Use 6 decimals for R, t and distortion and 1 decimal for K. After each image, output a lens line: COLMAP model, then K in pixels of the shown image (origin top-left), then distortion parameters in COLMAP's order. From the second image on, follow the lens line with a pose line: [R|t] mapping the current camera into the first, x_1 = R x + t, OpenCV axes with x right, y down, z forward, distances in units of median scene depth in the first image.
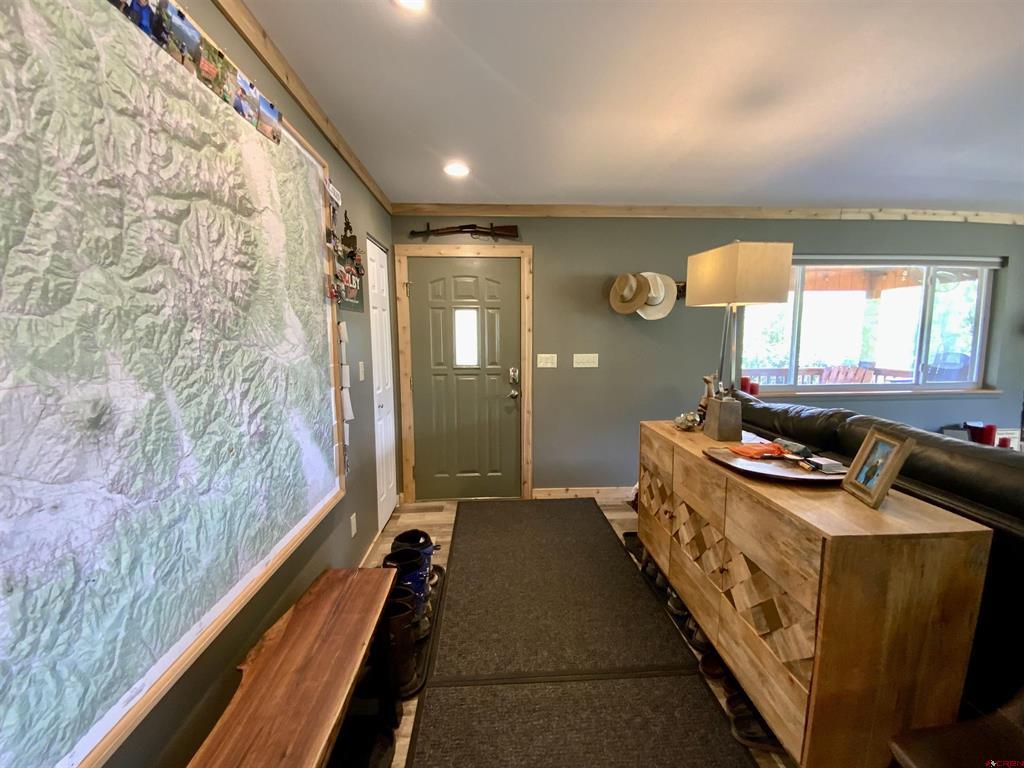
lens RADIAL K [[412.8, 0, 510.6], [0, 412.8, 387.4], [0, 0, 1]] dist [-0.000188, -0.007402]
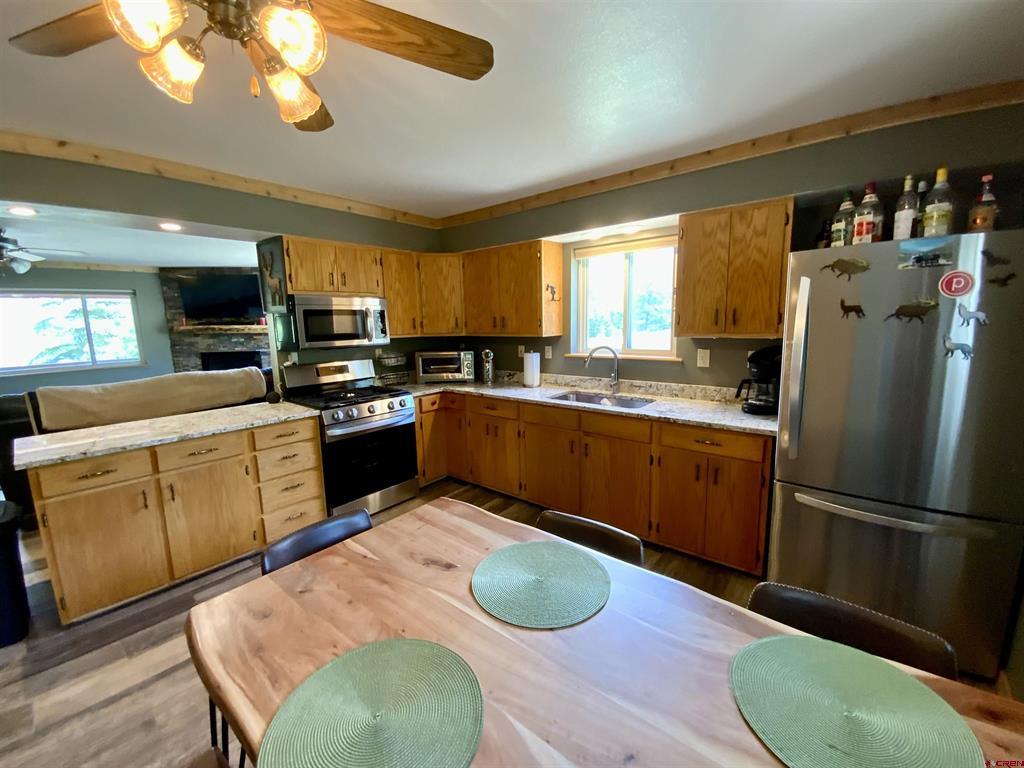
lens RADIAL K [[412.8, 0, 512.2], [0, 412.8, 386.1], [0, 0, 1]] dist [-0.000188, -0.007402]
pose [[0.665773, -0.124224, 0.735741, 0.997466], [0.106976, 0.991749, 0.070645, 0.159637], [-0.738446, 0.031673, 0.673568, -1.529004]]
